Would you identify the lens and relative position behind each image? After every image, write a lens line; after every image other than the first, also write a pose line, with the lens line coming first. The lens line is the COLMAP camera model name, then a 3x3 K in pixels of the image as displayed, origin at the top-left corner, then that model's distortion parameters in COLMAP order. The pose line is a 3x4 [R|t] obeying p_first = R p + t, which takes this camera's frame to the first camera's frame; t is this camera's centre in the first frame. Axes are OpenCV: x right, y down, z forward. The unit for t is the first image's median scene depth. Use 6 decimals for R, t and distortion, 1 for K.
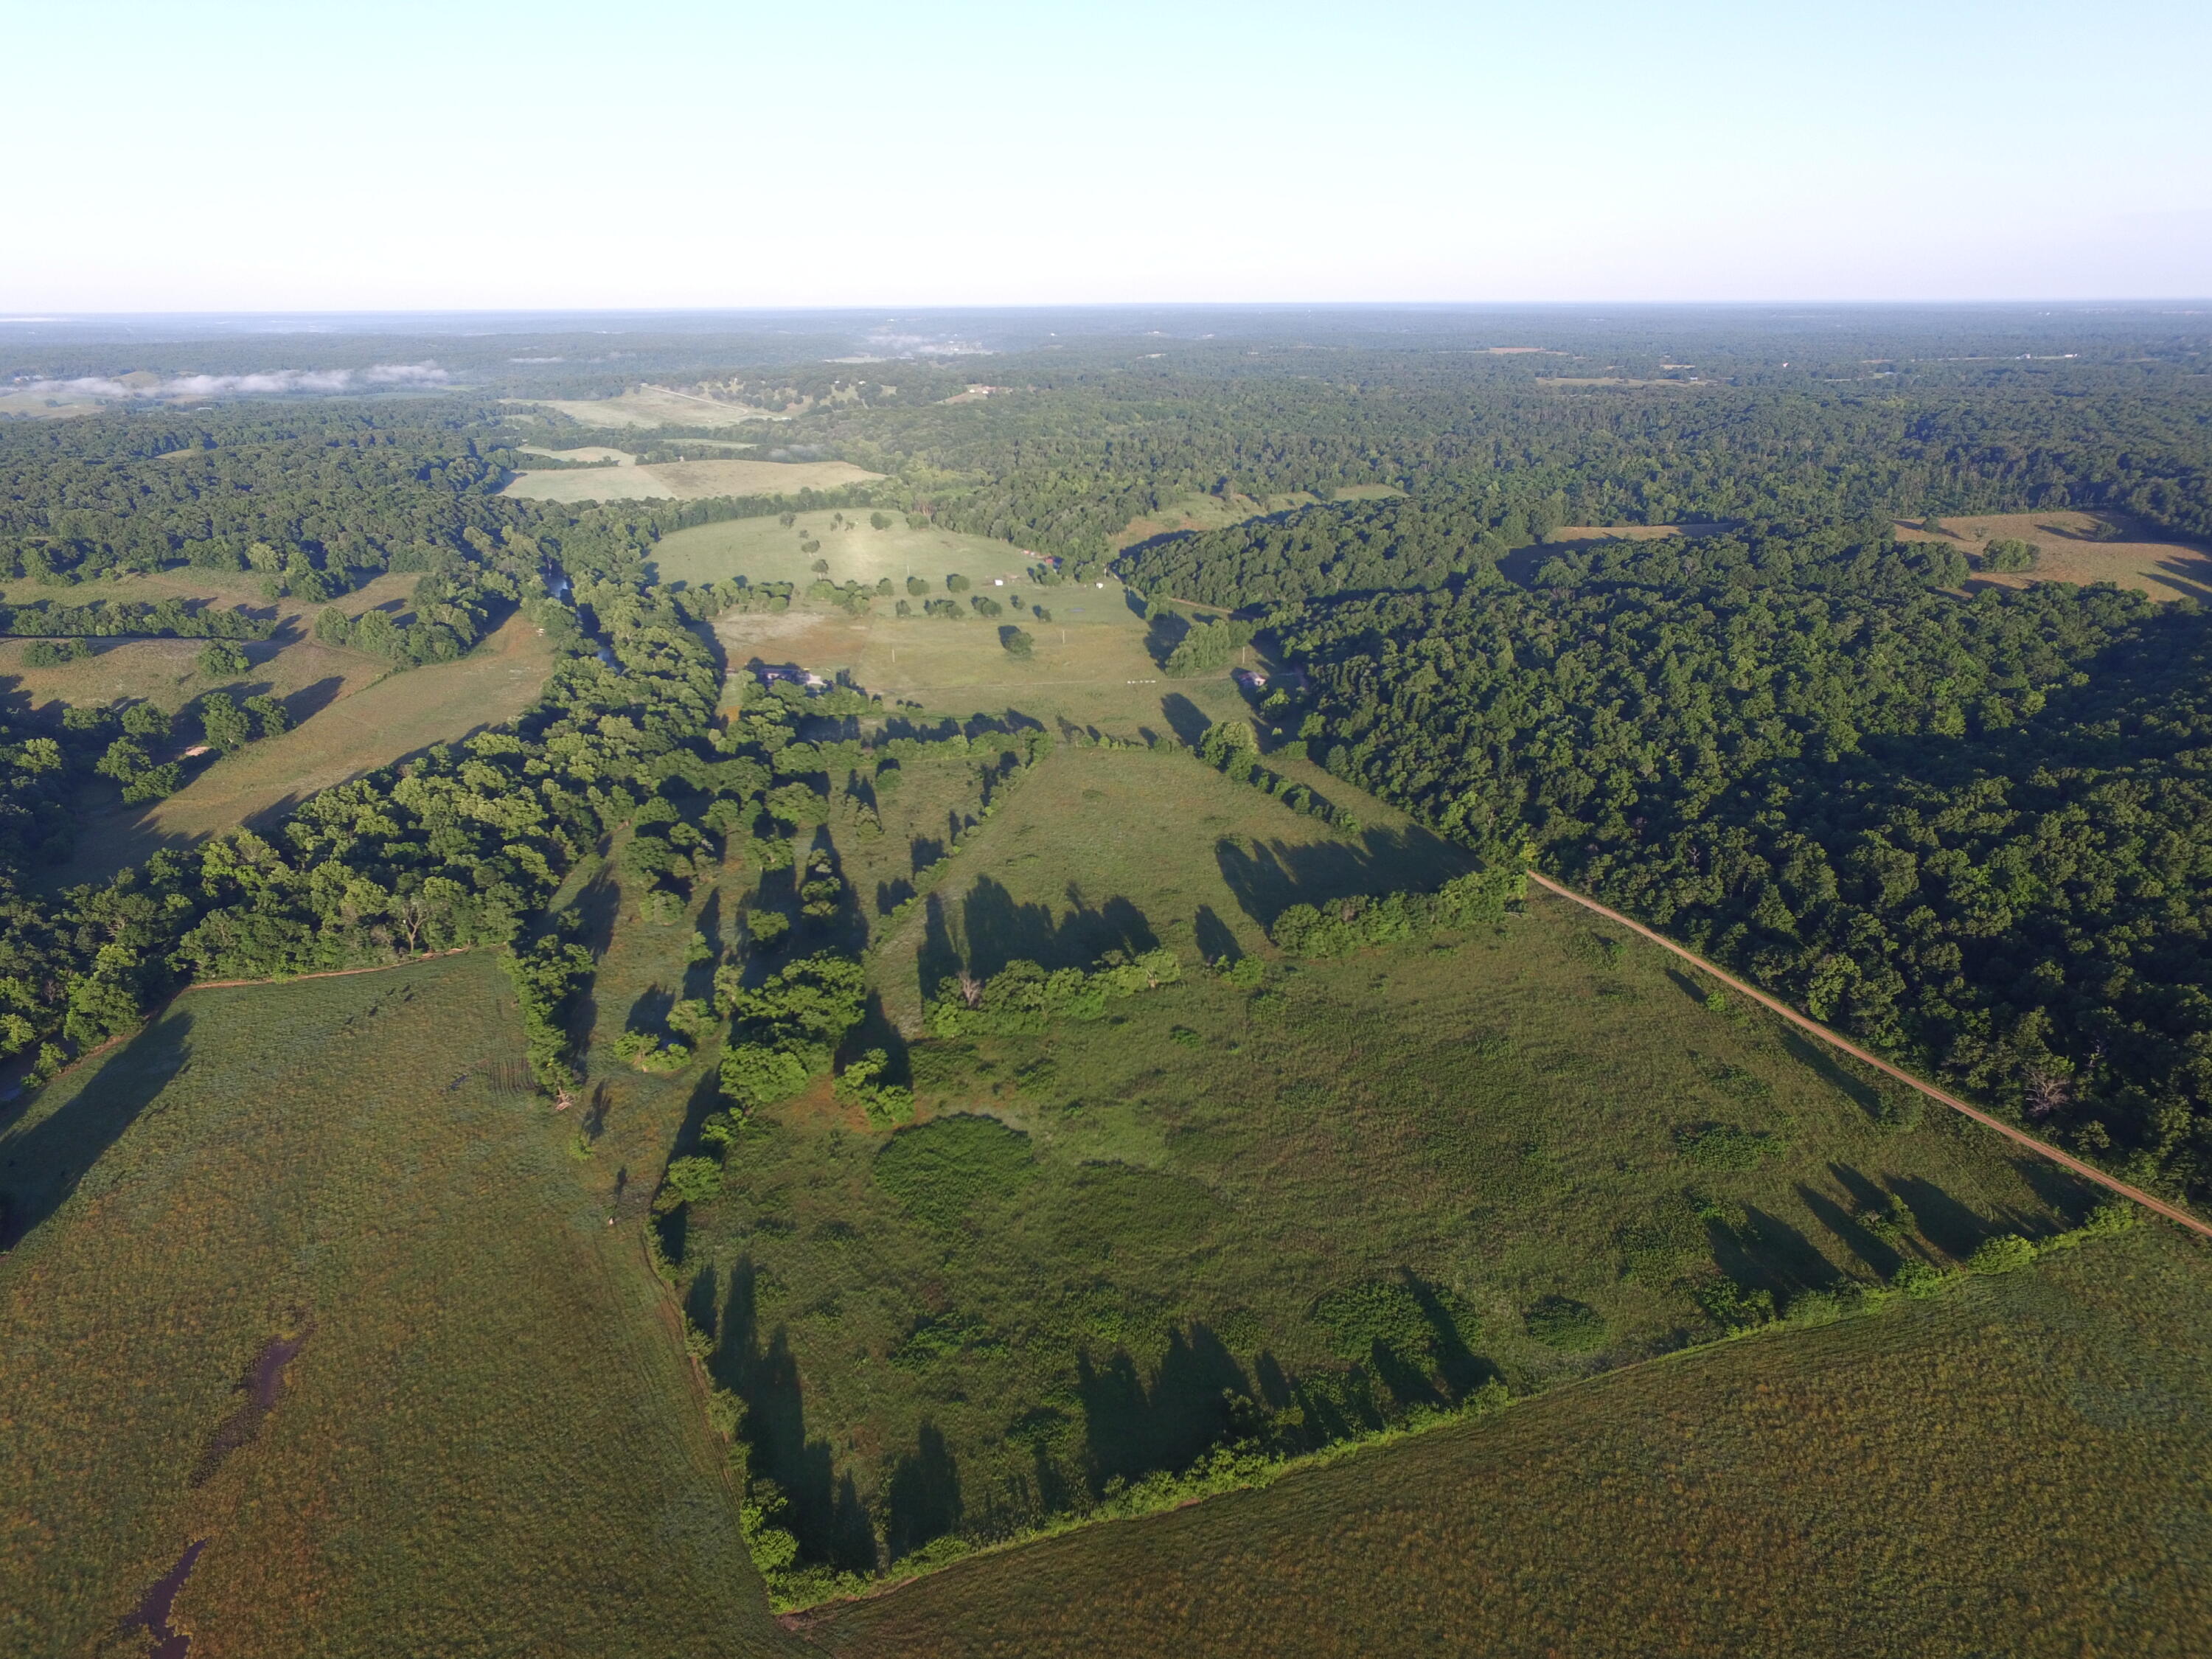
lens RADIAL K [[1294.2, 0, 1107.7], [0, 1294.2, 828.1], [0, 0, 1]] dist [-0.012207, 0.013686]
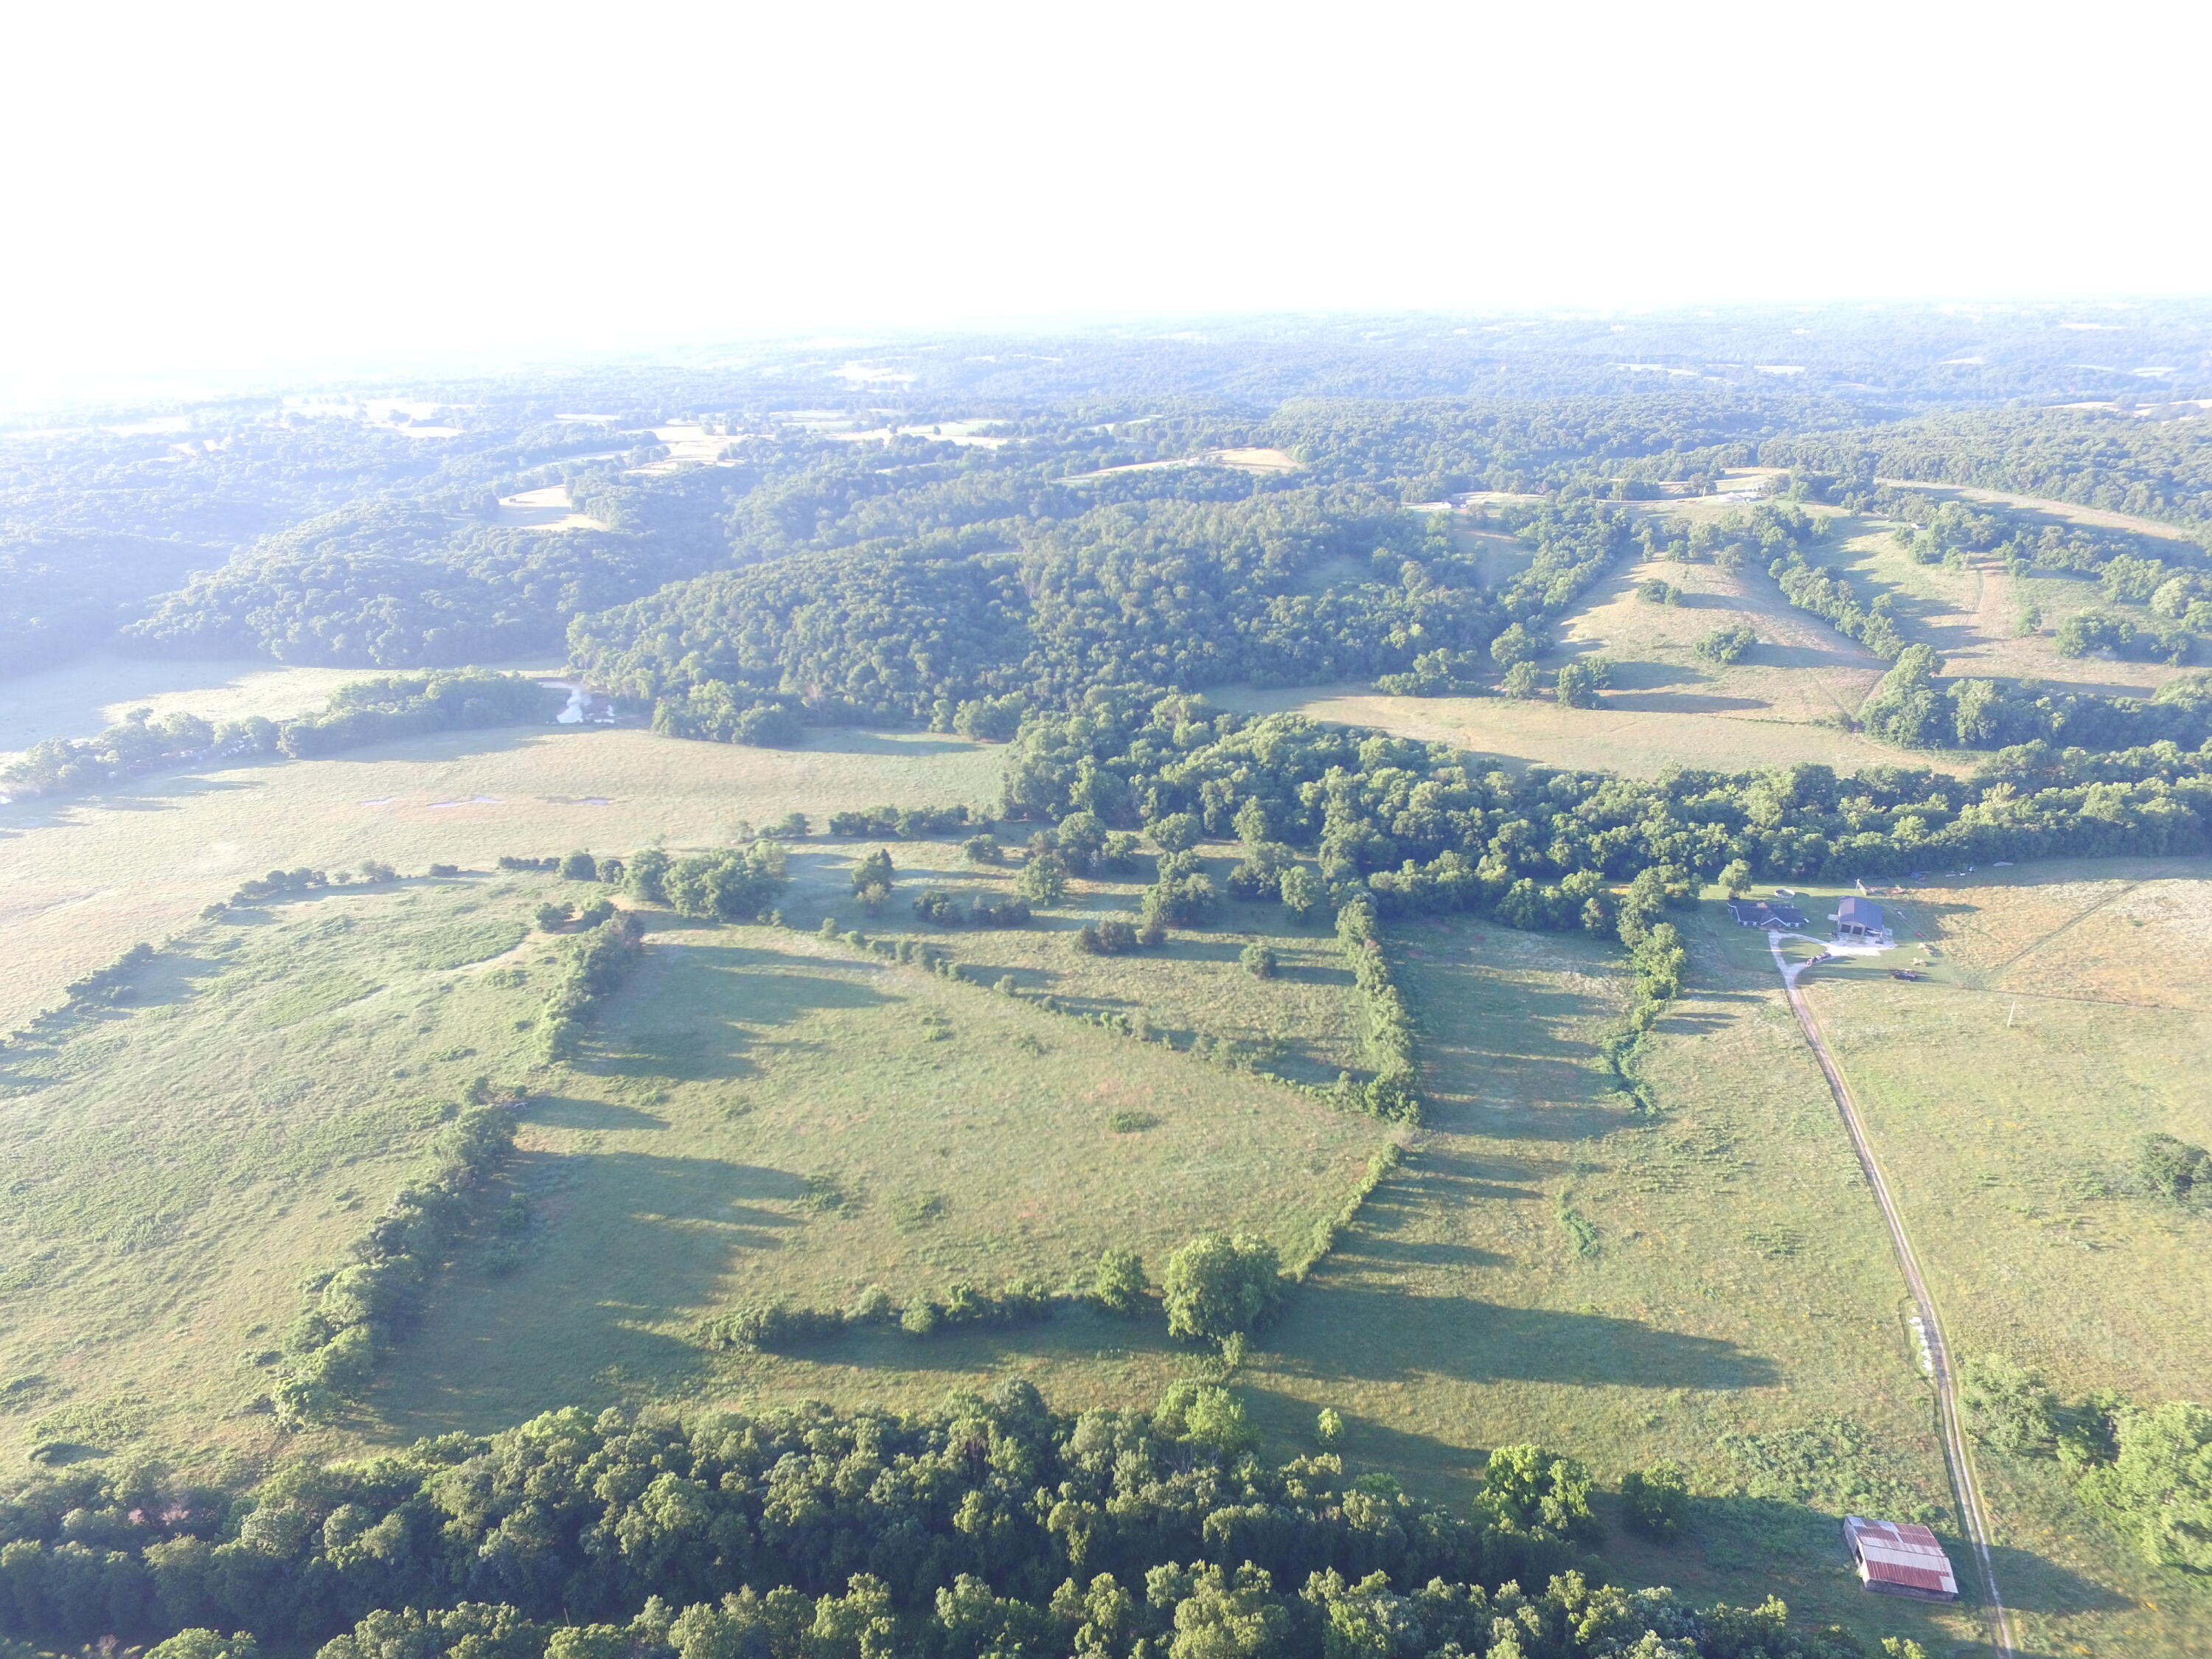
lens RADIAL K [[1294.2, 0, 1107.7], [0, 1294.2, 828.1], [0, 0, 1]] dist [-0.012207, 0.013686]
pose [[-0.324779, 0.381363, -0.865494, 0.570346], [-0.337106, 0.808324, 0.482672, -0.525430], [0.883673, 0.448525, -0.133967, 1.223716]]
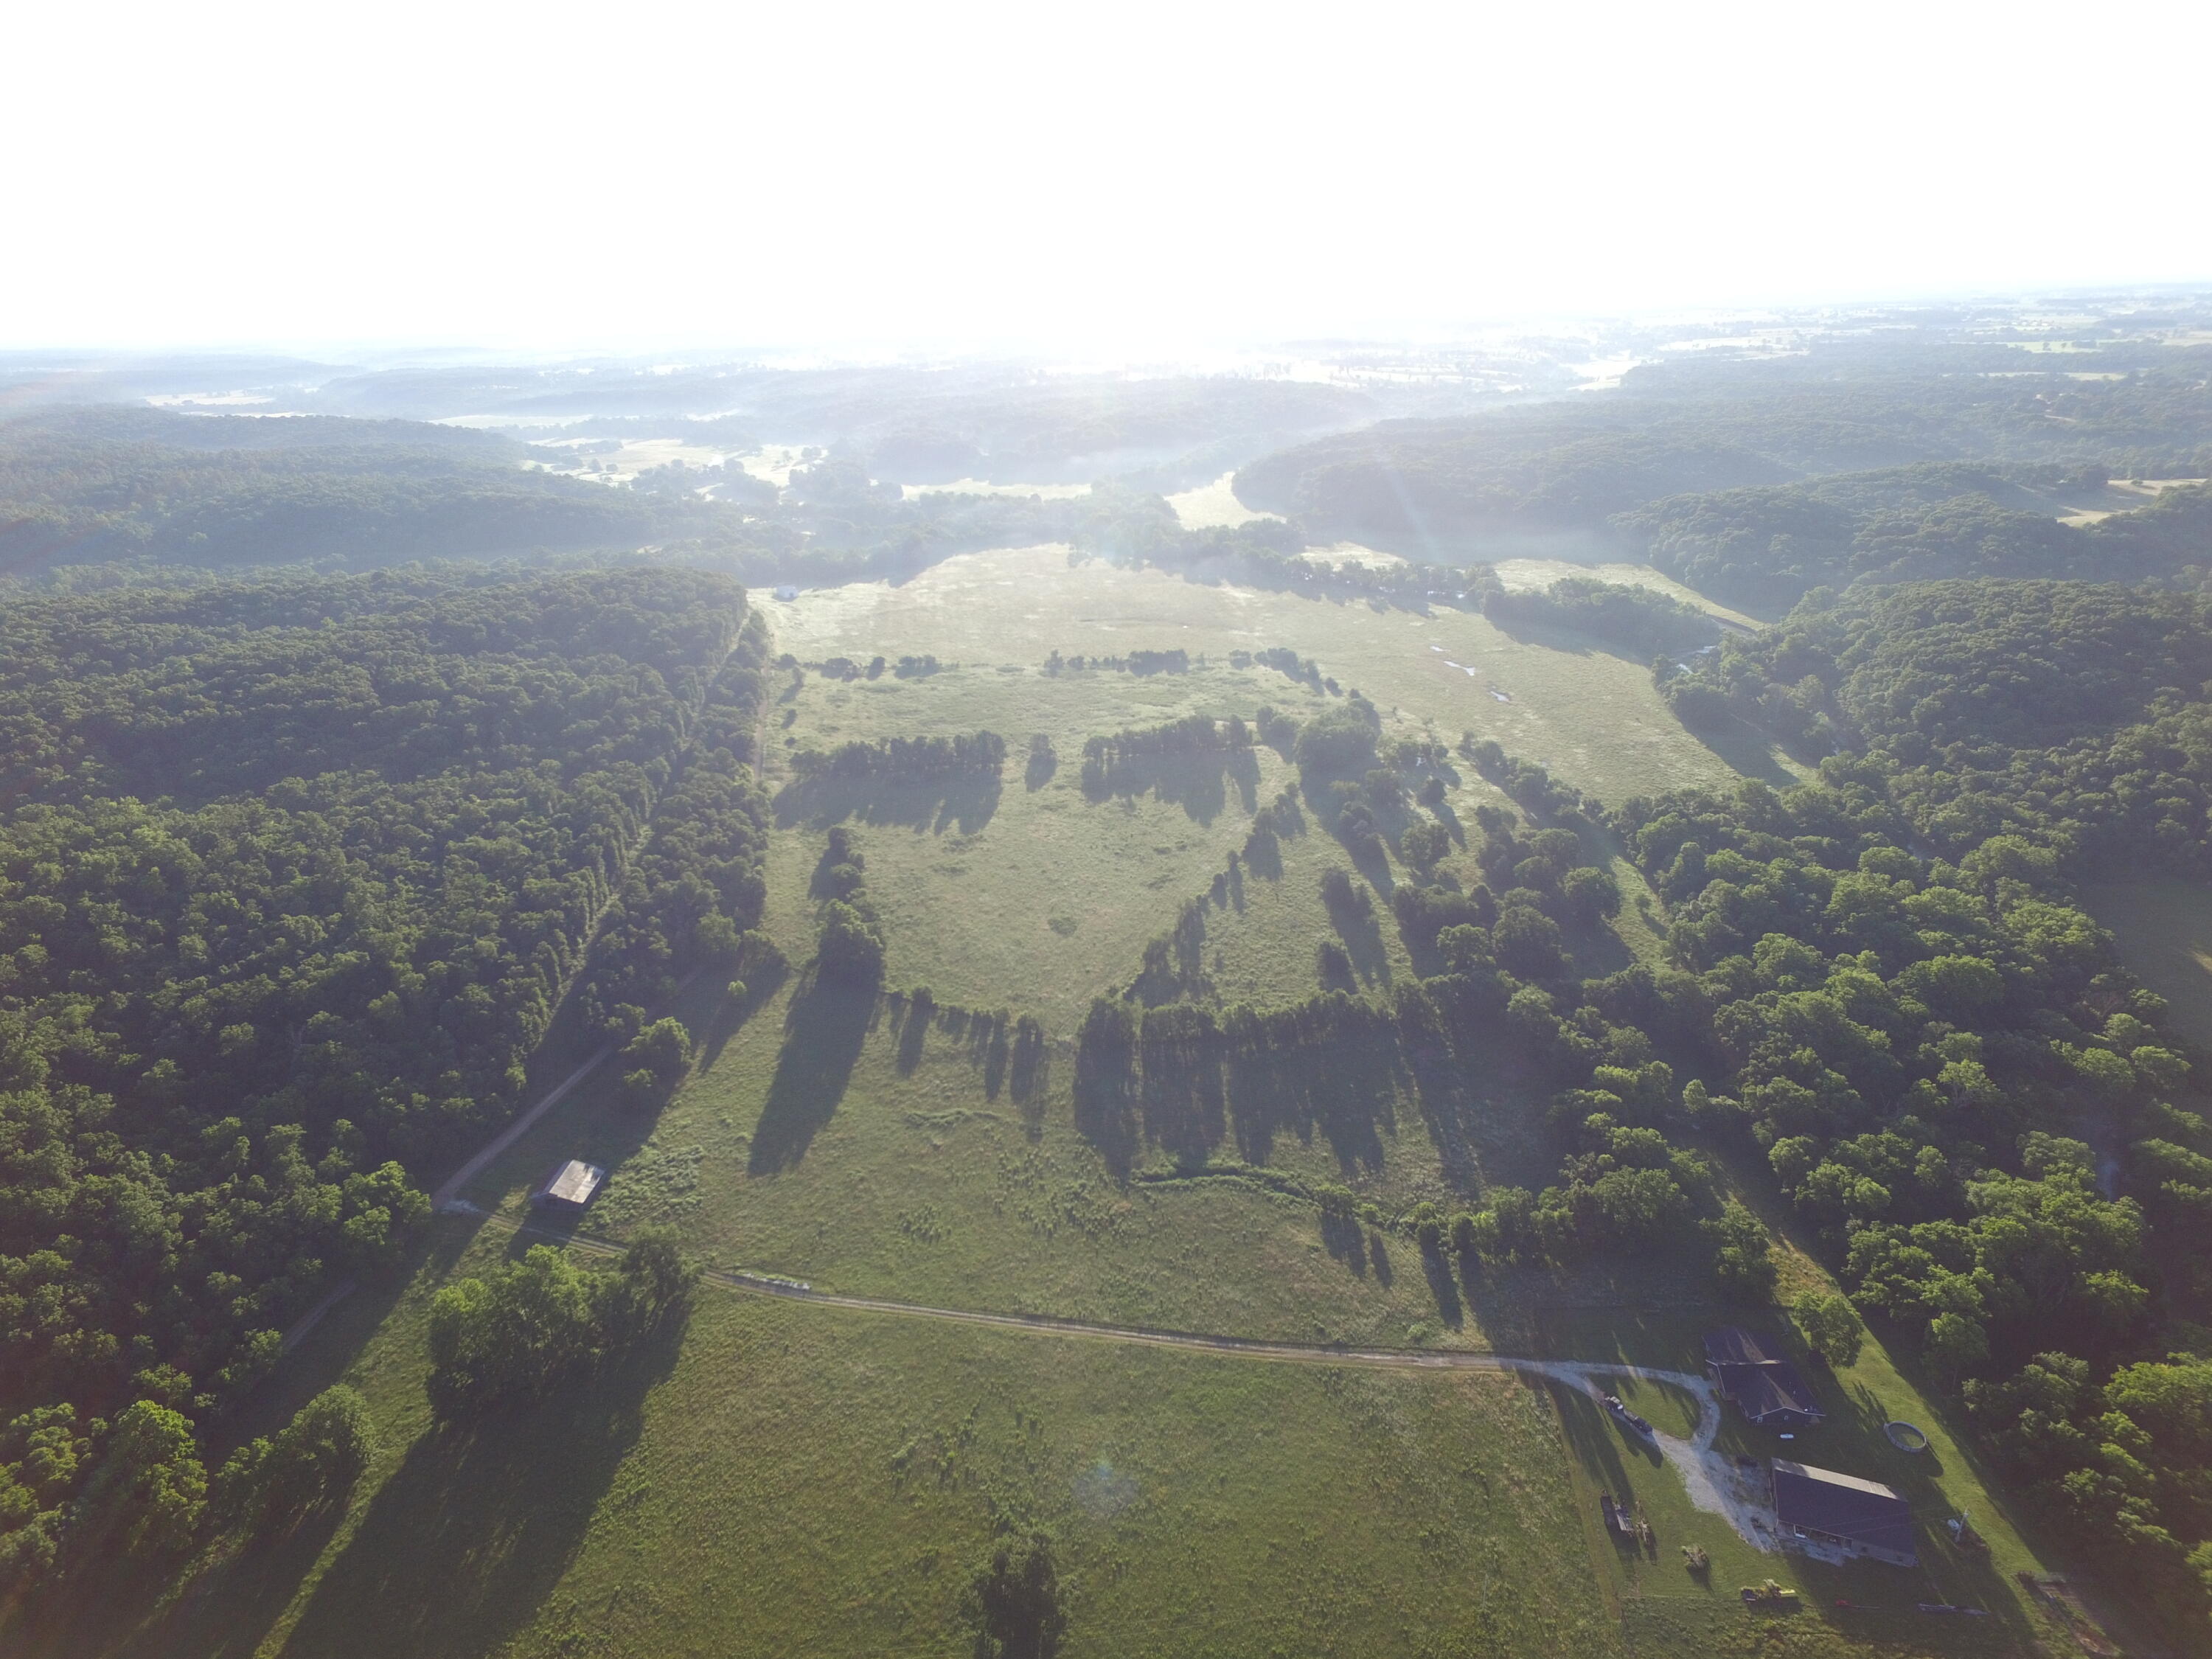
lens RADIAL K [[1294.2, 0, 1107.7], [0, 1294.2, 828.1], [0, 0, 1]] dist [-0.012207, 0.013686]
pose [[-0.980685, -0.040114, 0.191435, -0.230391], [0.107107, 0.708813, 0.697218, -0.753987], [-0.163660, 0.704255, -0.690826, 1.824311]]
